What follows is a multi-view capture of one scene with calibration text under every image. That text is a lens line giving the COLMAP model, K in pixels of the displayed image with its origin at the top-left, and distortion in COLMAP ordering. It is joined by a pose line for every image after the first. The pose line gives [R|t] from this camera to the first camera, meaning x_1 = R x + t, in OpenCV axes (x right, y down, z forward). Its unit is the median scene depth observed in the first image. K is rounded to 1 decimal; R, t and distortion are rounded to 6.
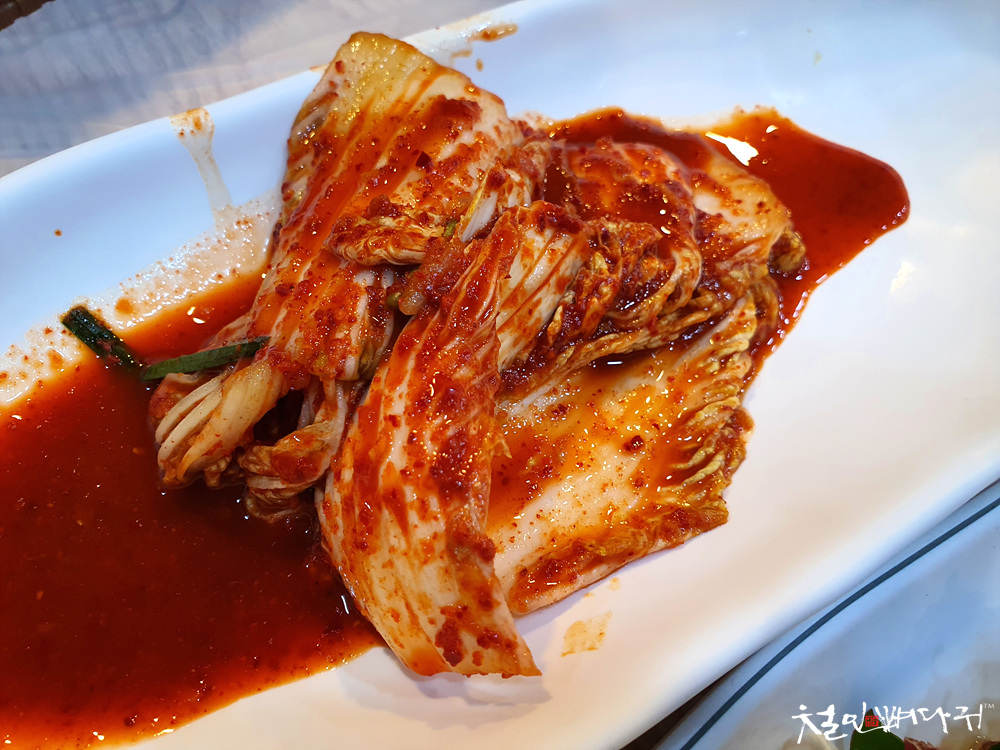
lens RADIAL K [[755.2, 0, 500.0], [0, 755.2, 375.0], [0, 0, 1]] dist [0.024410, -0.004722]
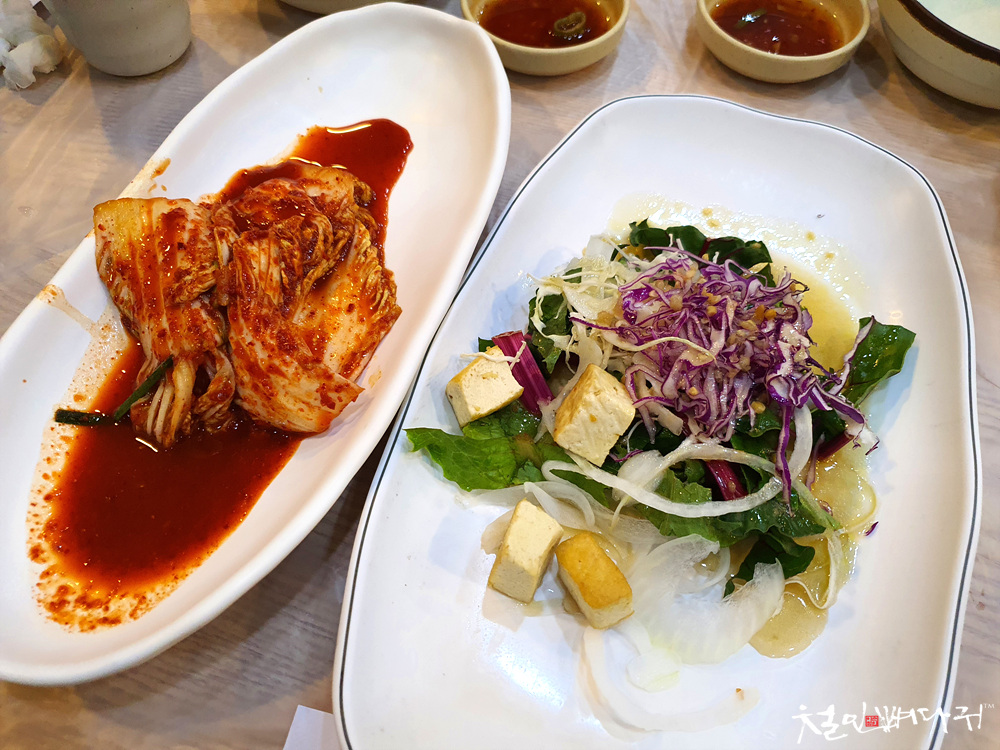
lens RADIAL K [[755.2, 0, 500.0], [0, 755.2, 375.0], [0, 0, 1]] dist [0.024410, -0.004722]
pose [[0.771011, -0.567034, 0.289851, -0.223445], [0.558334, 0.820809, 0.120563, 0.227600], [-0.306276, 0.068878, 0.949448, -1.139608]]
